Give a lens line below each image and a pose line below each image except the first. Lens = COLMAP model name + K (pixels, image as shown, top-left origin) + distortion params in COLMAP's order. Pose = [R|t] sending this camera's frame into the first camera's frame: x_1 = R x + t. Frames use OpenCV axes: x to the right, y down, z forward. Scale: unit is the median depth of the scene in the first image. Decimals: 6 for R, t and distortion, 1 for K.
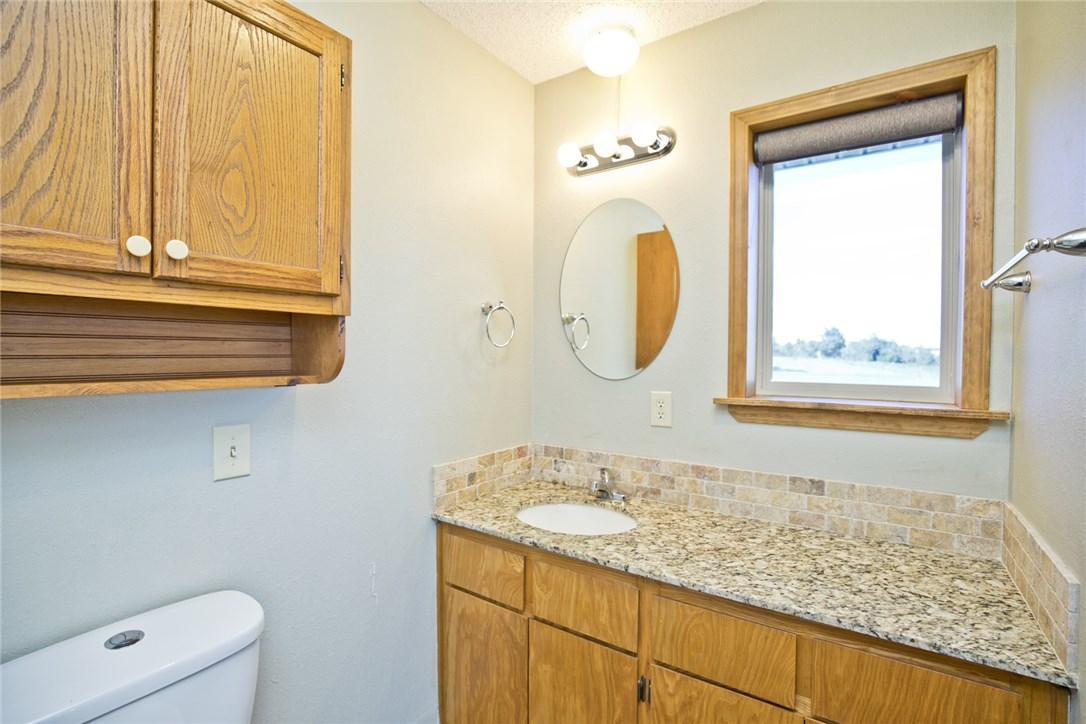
lens RADIAL K [[505.5, 0, 542.6], [0, 505.5, 364.0], [0, 0, 1]] dist [-0.028291, 0.005236]
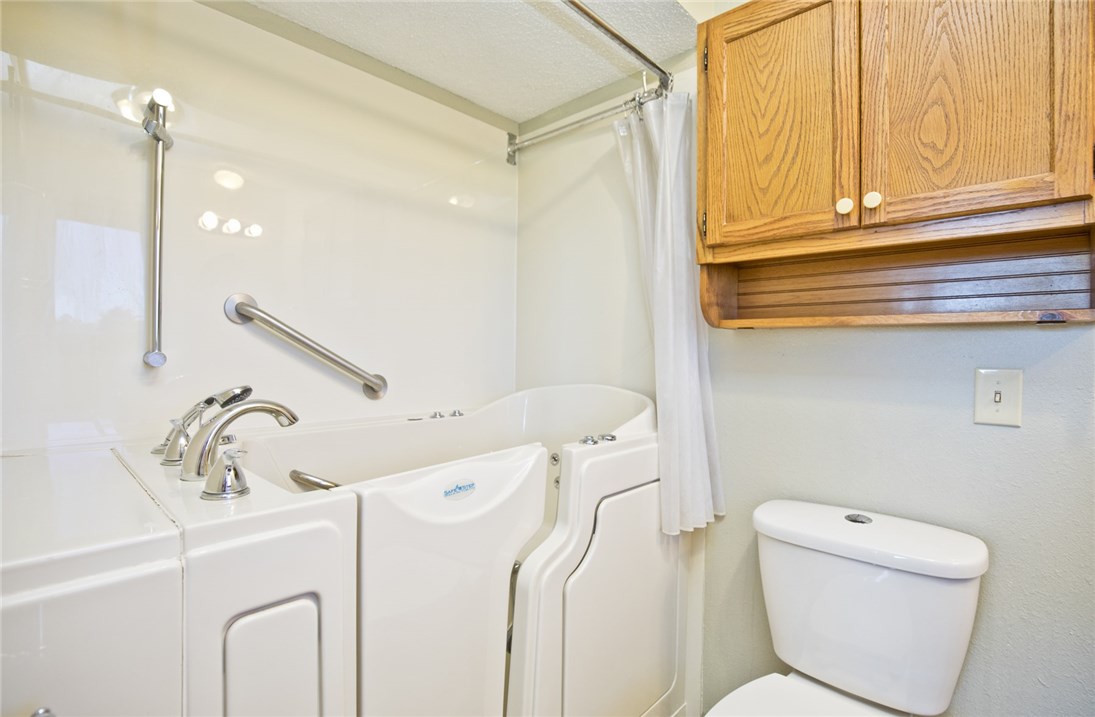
lens RADIAL K [[506.3, 0, 548.0], [0, 506.3, 356.1], [0, 0, 1]] dist [-0.027322, 0.000828]
pose [[-0.147283, 0.003393, -0.989089, 0.583797], [-0.036704, 0.999287, 0.008894, 0.167682], [0.988413, 0.037614, -0.147054, 0.411573]]
